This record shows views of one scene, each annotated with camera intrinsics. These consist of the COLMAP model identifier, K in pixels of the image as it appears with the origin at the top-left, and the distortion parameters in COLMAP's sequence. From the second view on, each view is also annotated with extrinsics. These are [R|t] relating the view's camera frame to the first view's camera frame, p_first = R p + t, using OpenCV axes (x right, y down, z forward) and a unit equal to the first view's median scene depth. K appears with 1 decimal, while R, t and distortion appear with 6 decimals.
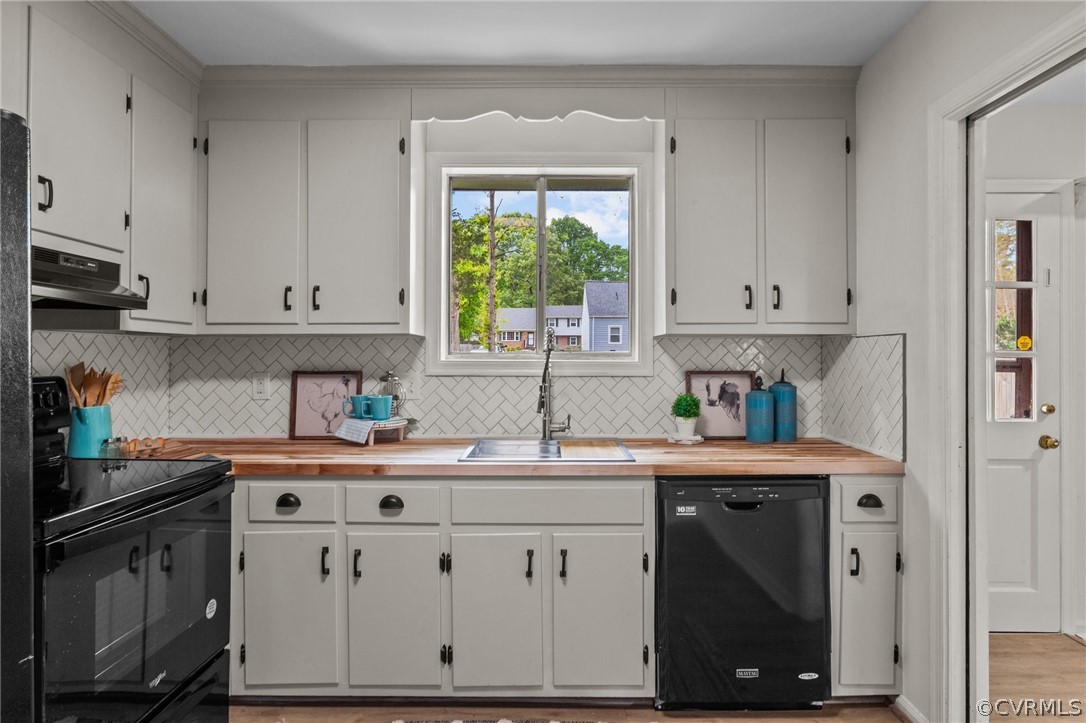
lens RADIAL K [[618.5, 0, 543.1], [0, 618.5, 355.2], [0, 0, 1]] dist [-0.005000, -0.000295]
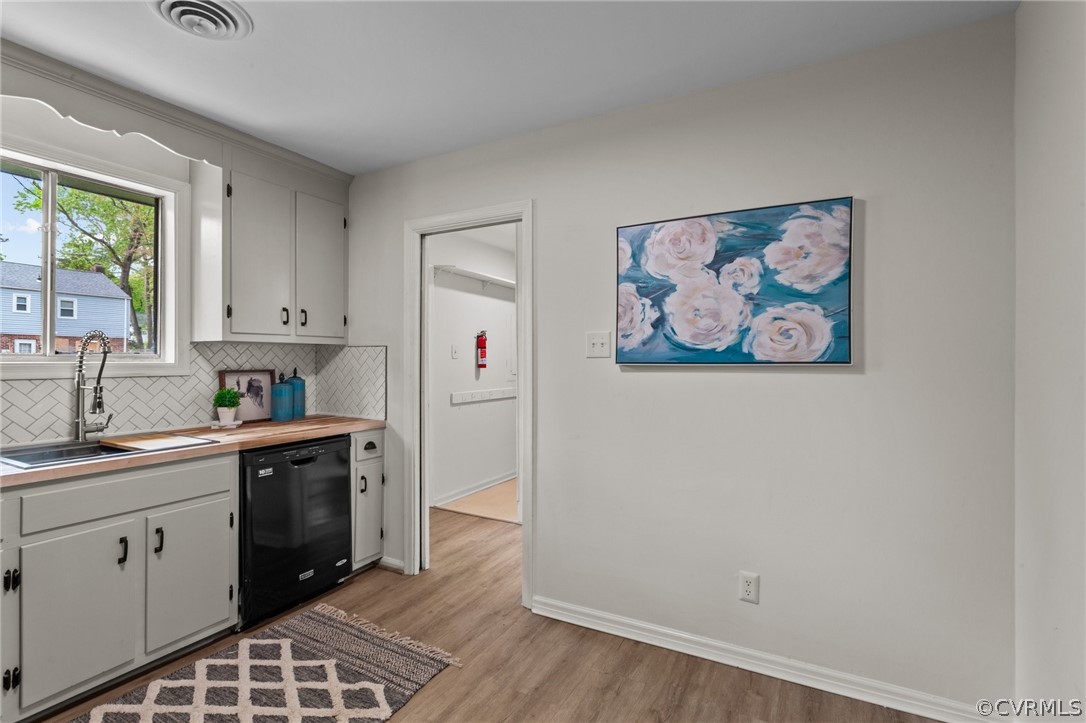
lens RADIAL K [[515.3, 0, 542.9], [0, 515.3, 361.1], [0, 0, 1]] dist [-0.000413, 0.005583]
pose [[0.481385, -0.001491, 0.876508, -0.410264], [-0.003299, 0.999988, 0.003513, 0.001182], [-0.876503, -0.004583, 0.481374, -0.067921]]
